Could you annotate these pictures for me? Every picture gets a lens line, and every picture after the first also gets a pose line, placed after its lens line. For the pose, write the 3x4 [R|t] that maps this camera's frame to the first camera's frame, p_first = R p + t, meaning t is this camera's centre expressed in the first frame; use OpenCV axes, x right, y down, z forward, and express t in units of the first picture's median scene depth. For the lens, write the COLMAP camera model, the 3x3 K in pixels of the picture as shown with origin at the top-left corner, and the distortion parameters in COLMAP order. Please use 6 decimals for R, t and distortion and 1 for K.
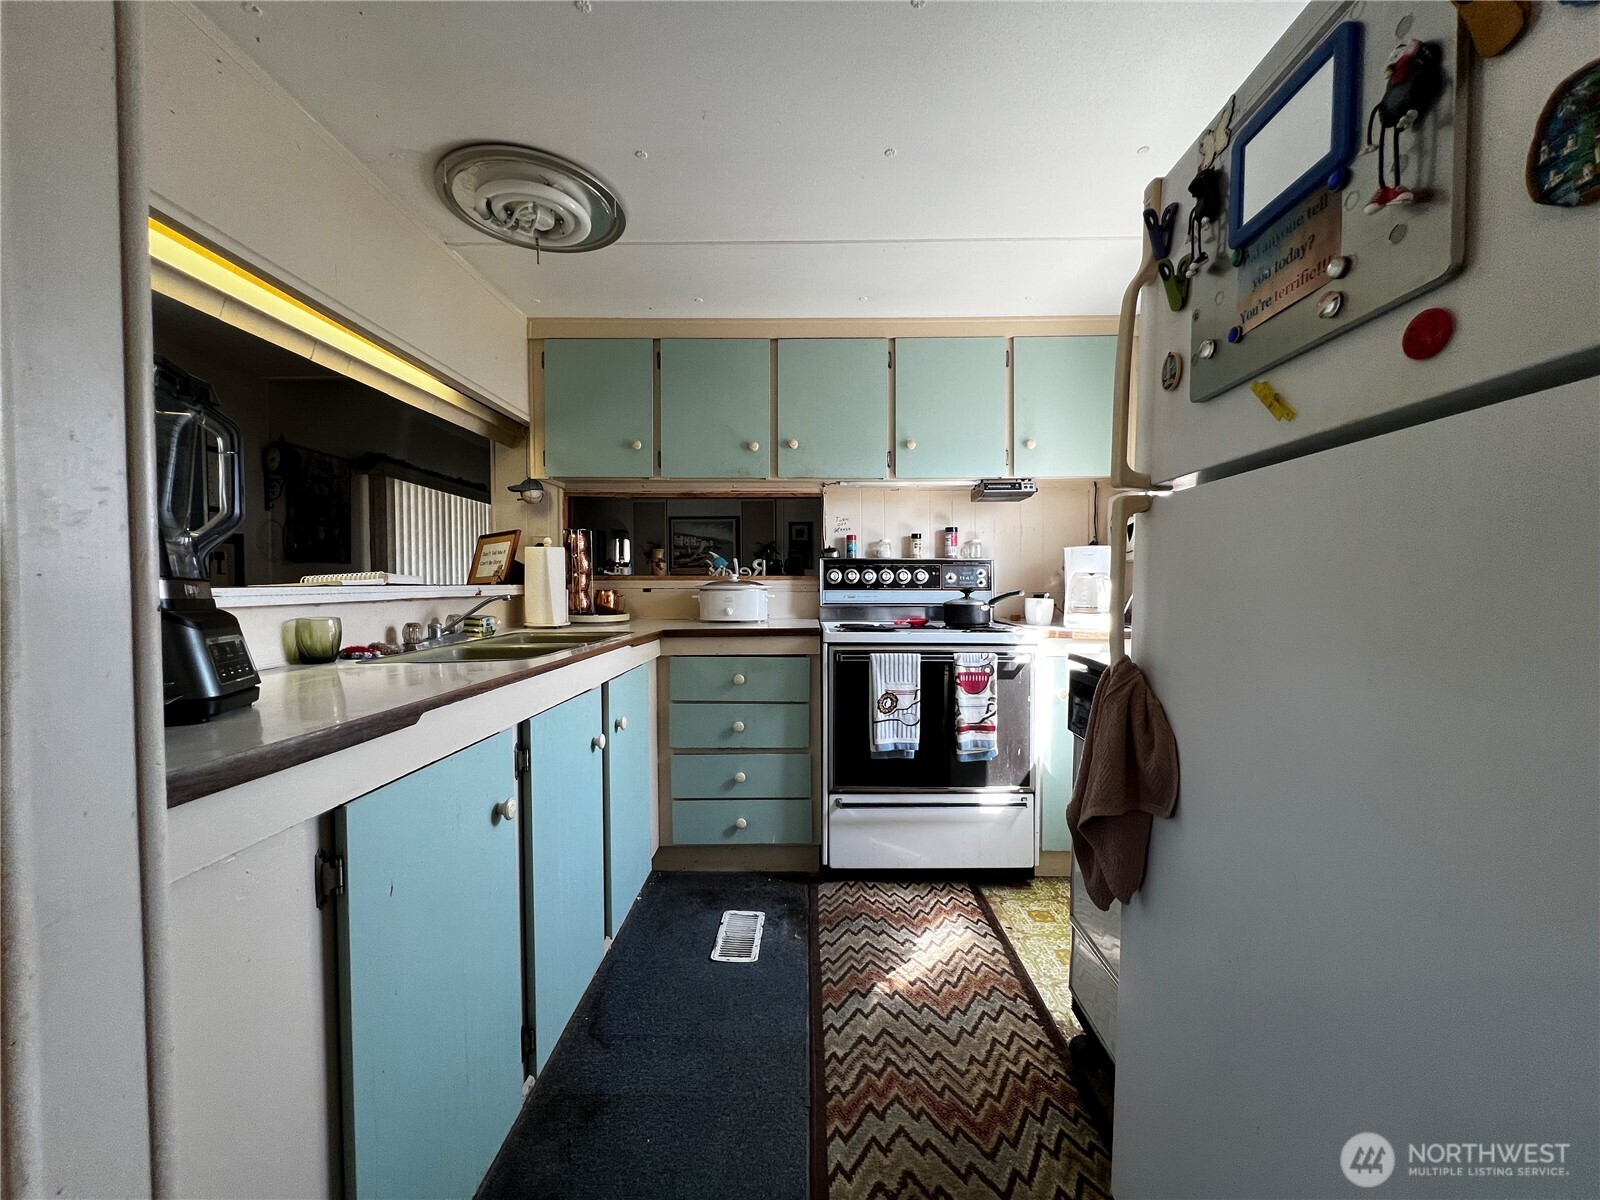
lens RADIAL K [[638.1, 0, 800.0], [0, 638.1, 600.0], [0, 0, 1]] dist [-0.000966, -0.000092]
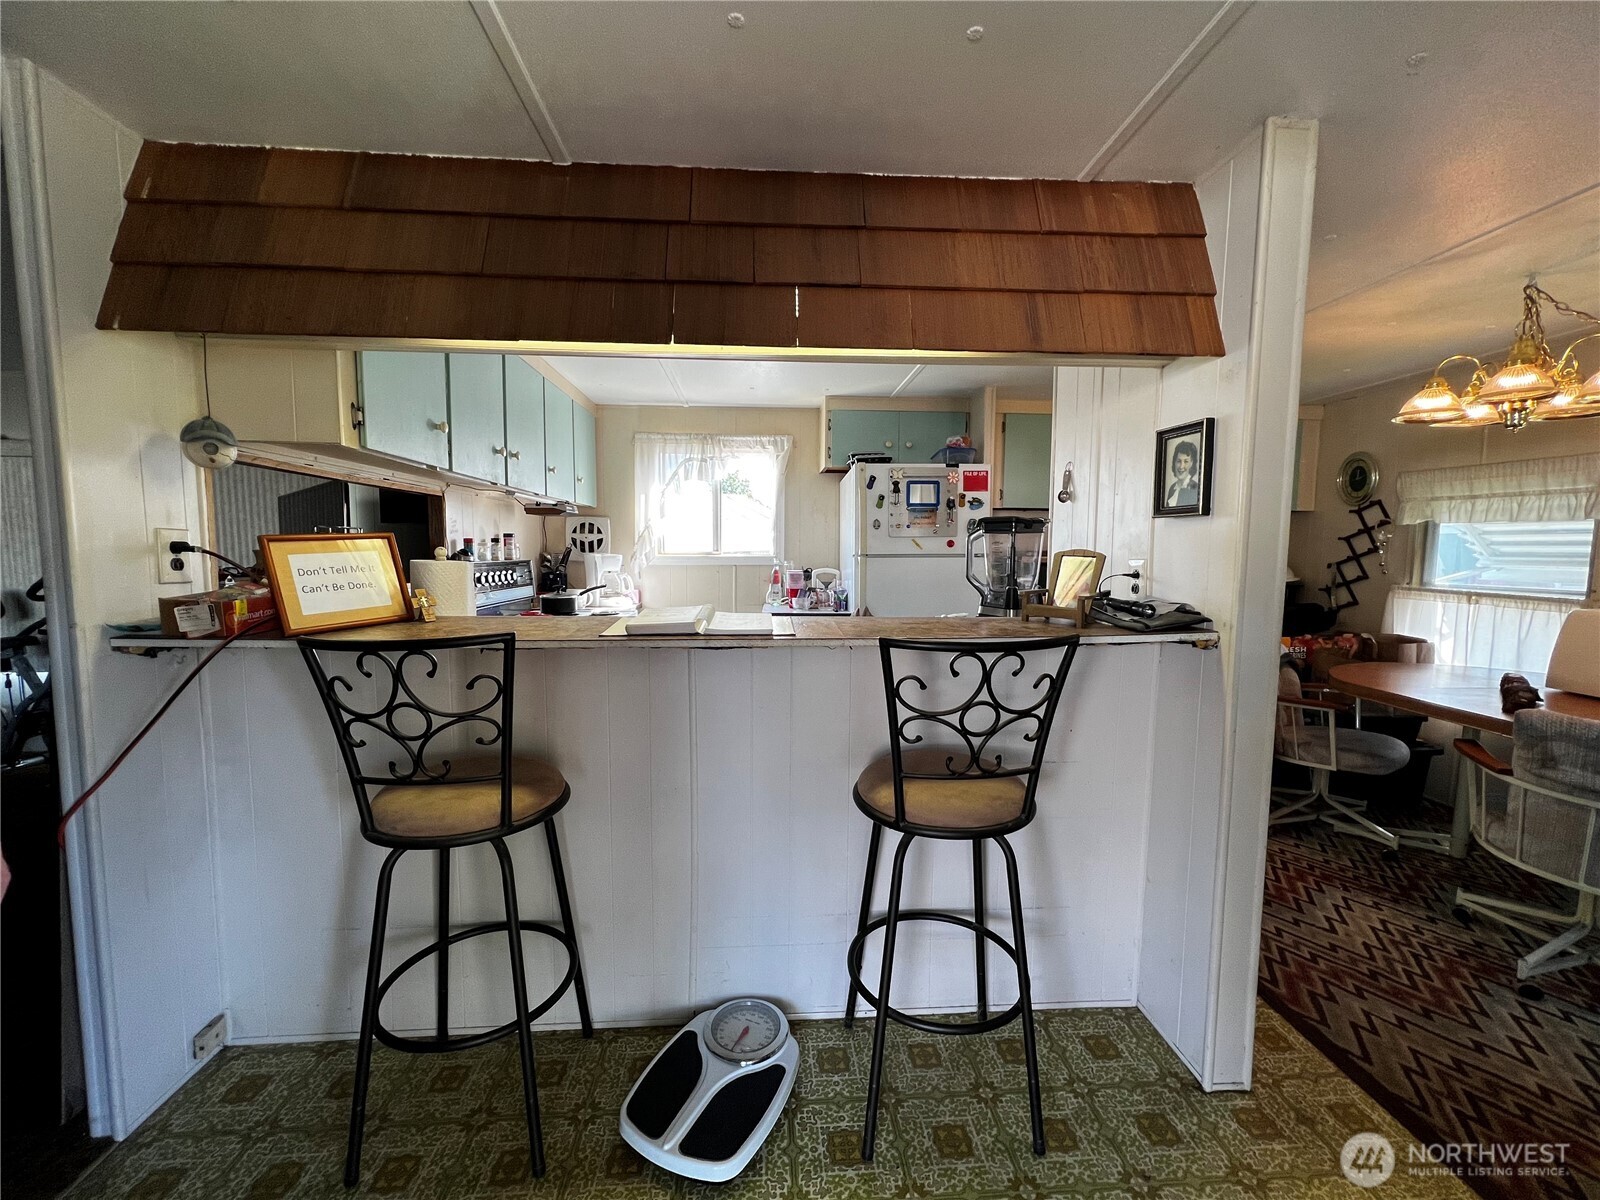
lens RADIAL K [[638.1, 0, 800.0], [0, 638.1, 600.0], [0, 0, 1]] dist [-0.000966, -0.000092]
pose [[-0.081156, -0.084639, 0.993101, -3.048321], [0.019195, 0.996070, 0.086461, -0.255626], [-0.996517, 0.026079, -0.079212, 1.760351]]
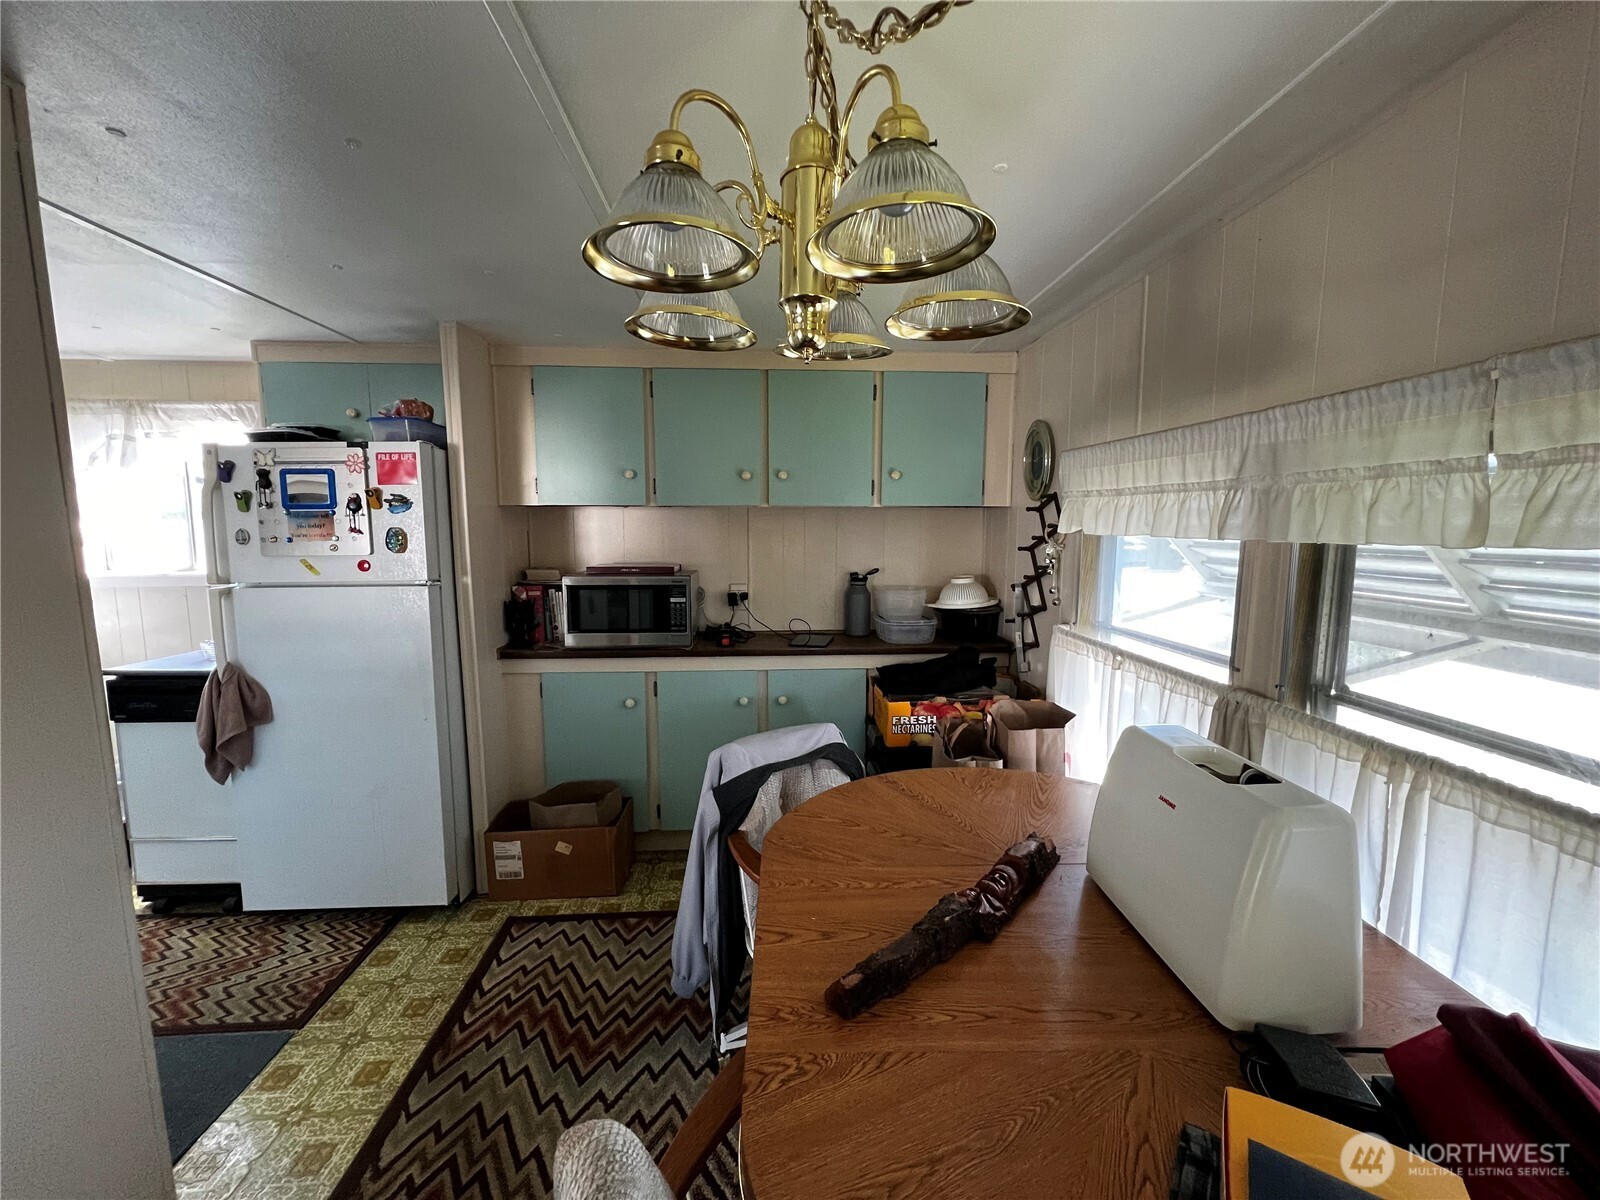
lens RADIAL K [[638.1, 0, 800.0], [0, 638.1, 600.0], [0, 0, 1]] dist [-0.000966, -0.000092]
pose [[-0.077903, -0.120217, 0.989686, -1.934199], [0.024810, 0.992162, 0.122471, -0.370123], [-0.996652, 0.034095, -0.074309, -0.860945]]
